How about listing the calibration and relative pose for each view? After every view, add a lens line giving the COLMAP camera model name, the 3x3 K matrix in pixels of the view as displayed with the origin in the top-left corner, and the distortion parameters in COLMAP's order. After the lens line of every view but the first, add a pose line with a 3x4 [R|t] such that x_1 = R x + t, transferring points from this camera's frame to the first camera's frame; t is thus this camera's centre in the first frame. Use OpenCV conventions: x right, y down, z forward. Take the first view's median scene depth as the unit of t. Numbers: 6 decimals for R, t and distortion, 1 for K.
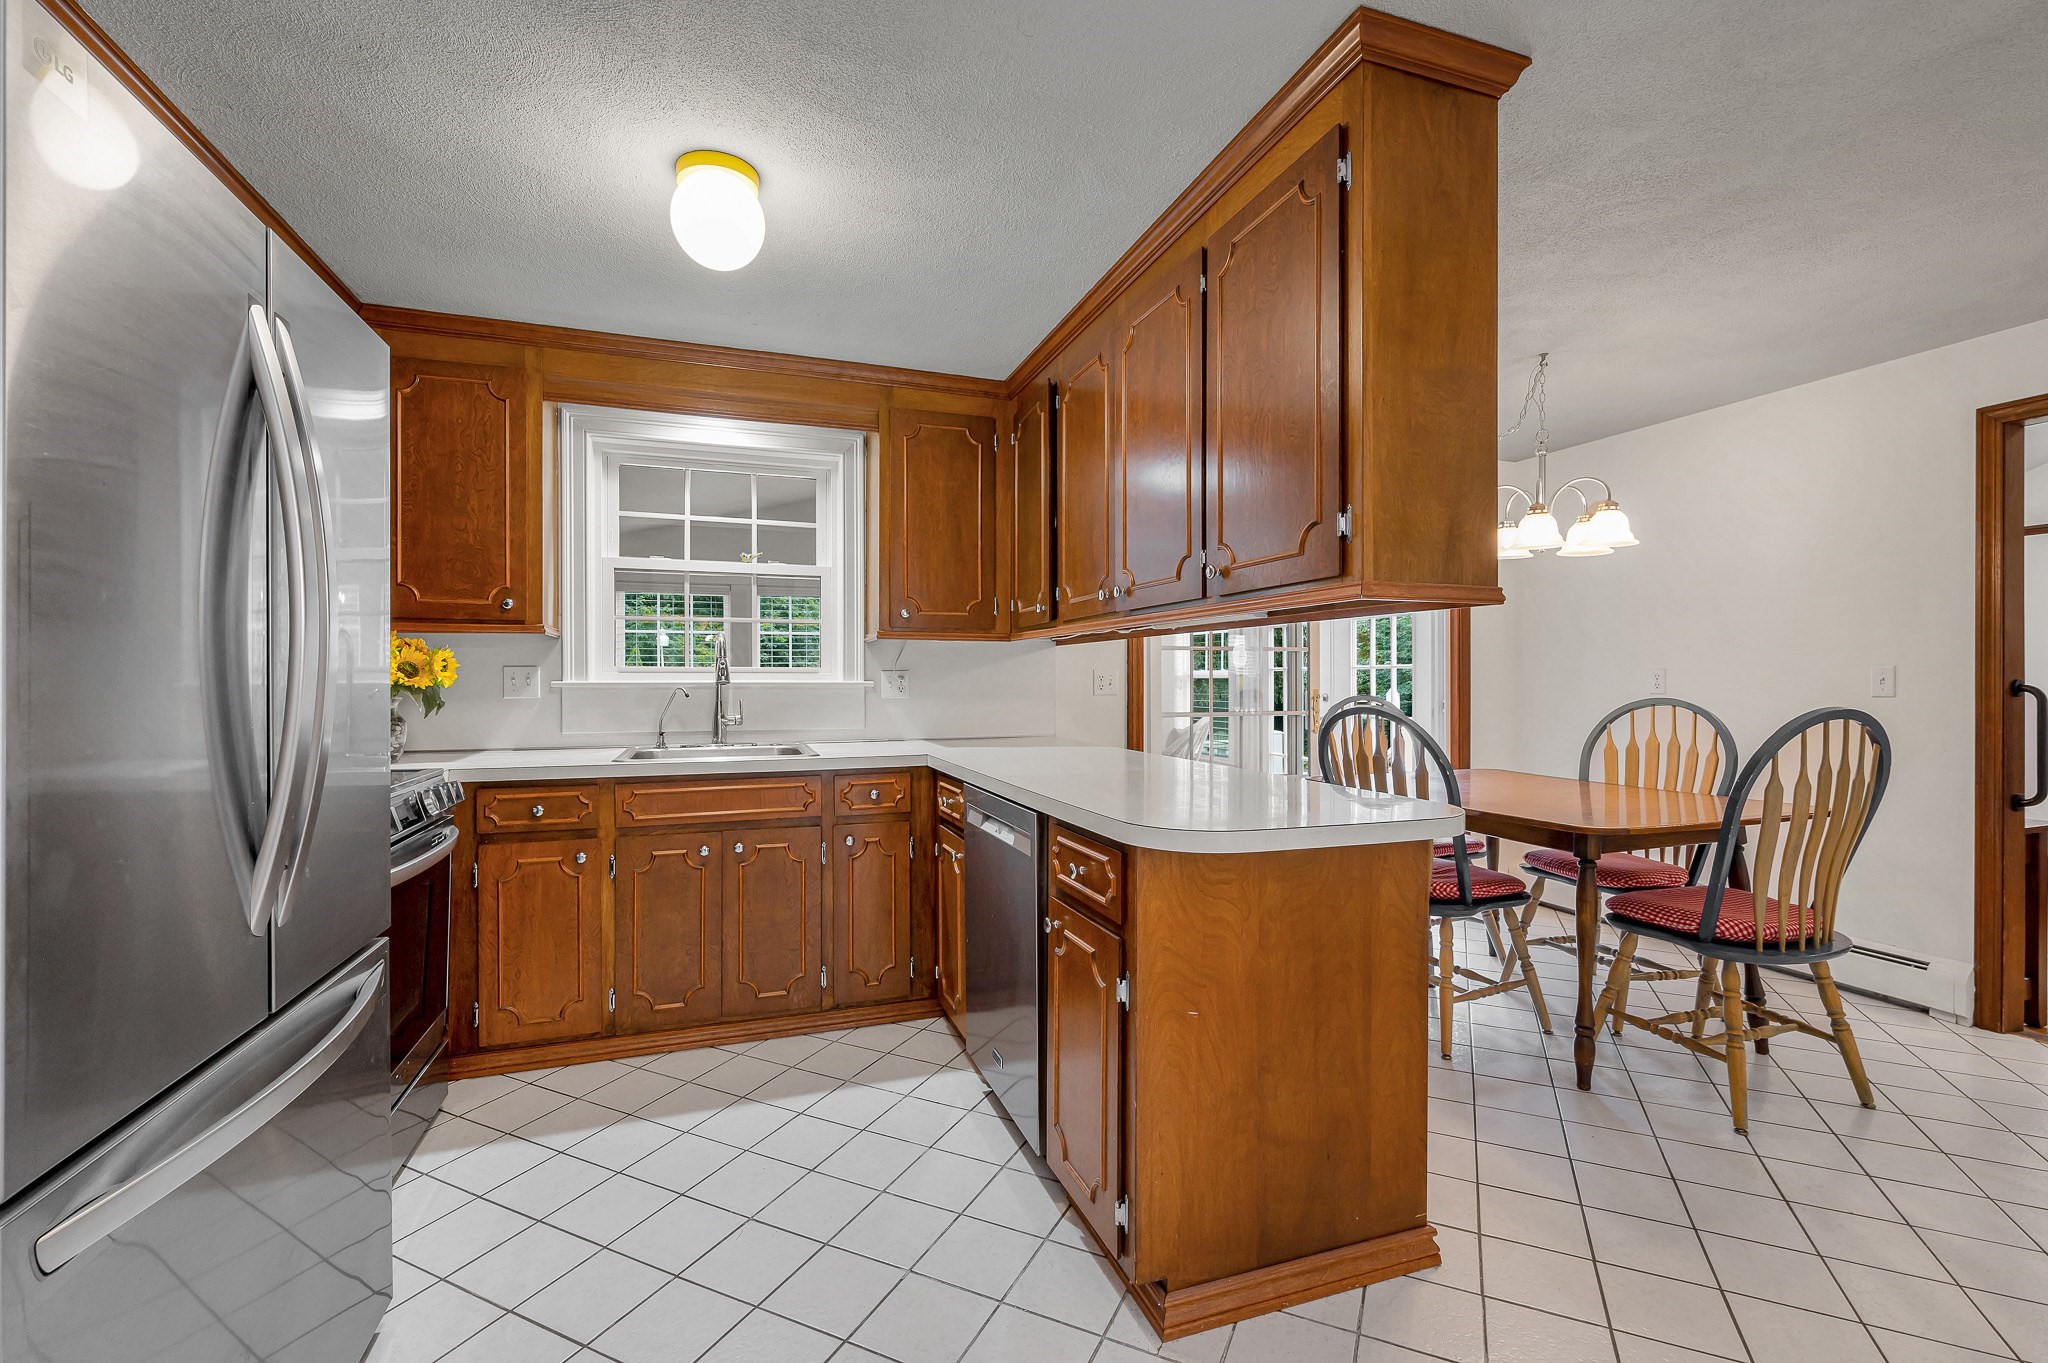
lens RADIAL K [[889.7, 0, 1032.1], [0, 889.7, 678.4], [0, 0, 1]] dist [-0.002015, -0.000560]
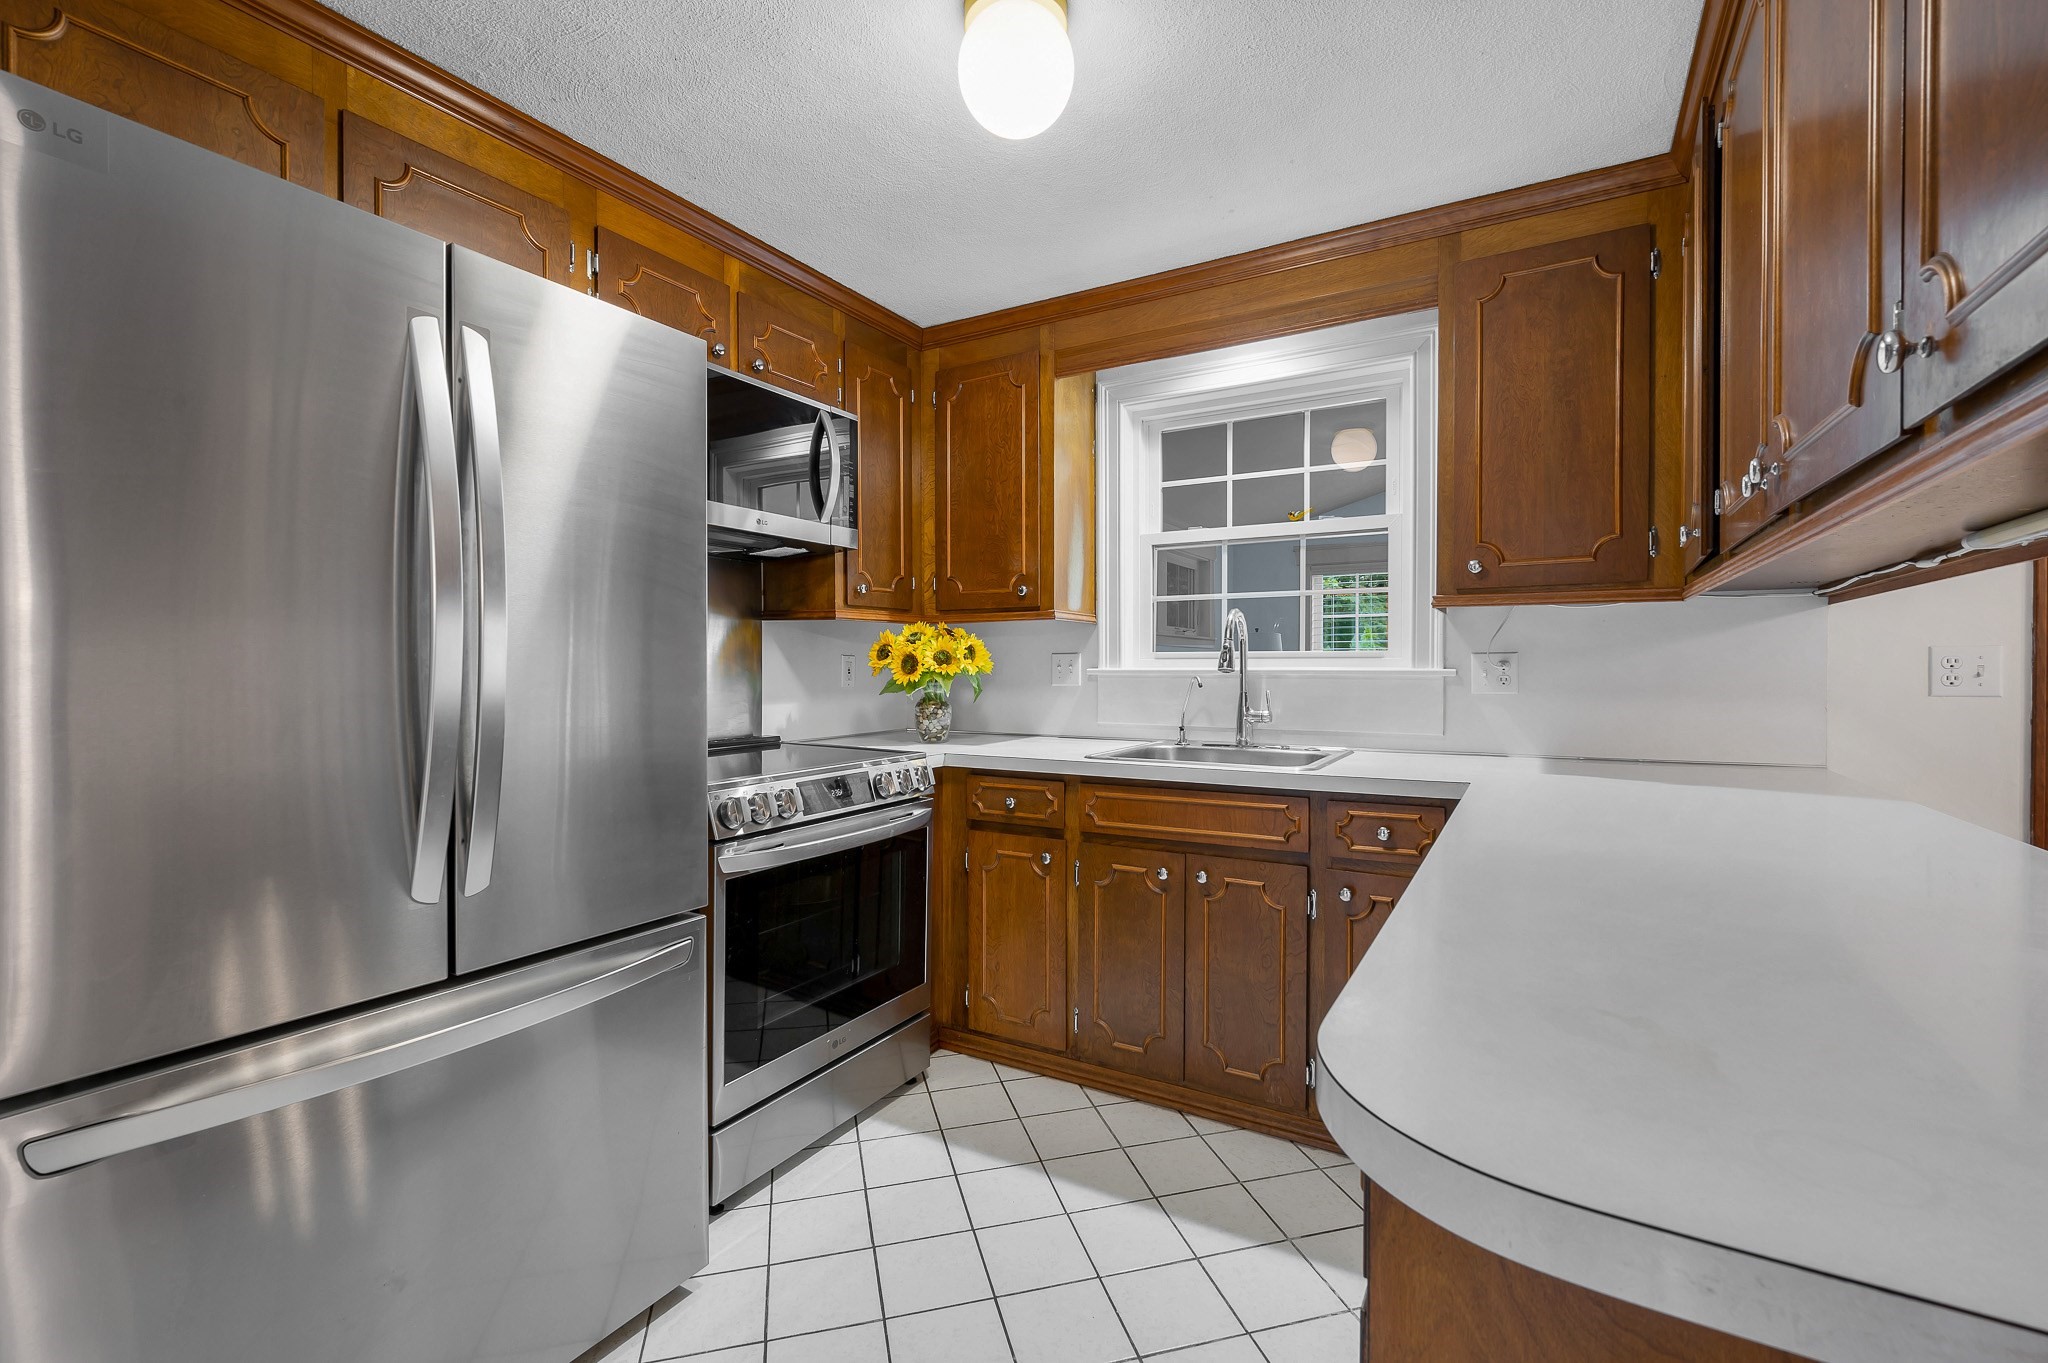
lens RADIAL K [[889.7, 0, 1014.4], [0, 889.7, 677.3], [0, 0, 1]] dist [-0.002015, -0.000560]
pose [[0.639784, 0.008446, -0.768509, 0.167163], [0.000648, 0.999933, 0.011530, 0.001666], [0.768555, -0.007875, 0.639736, 0.347249]]
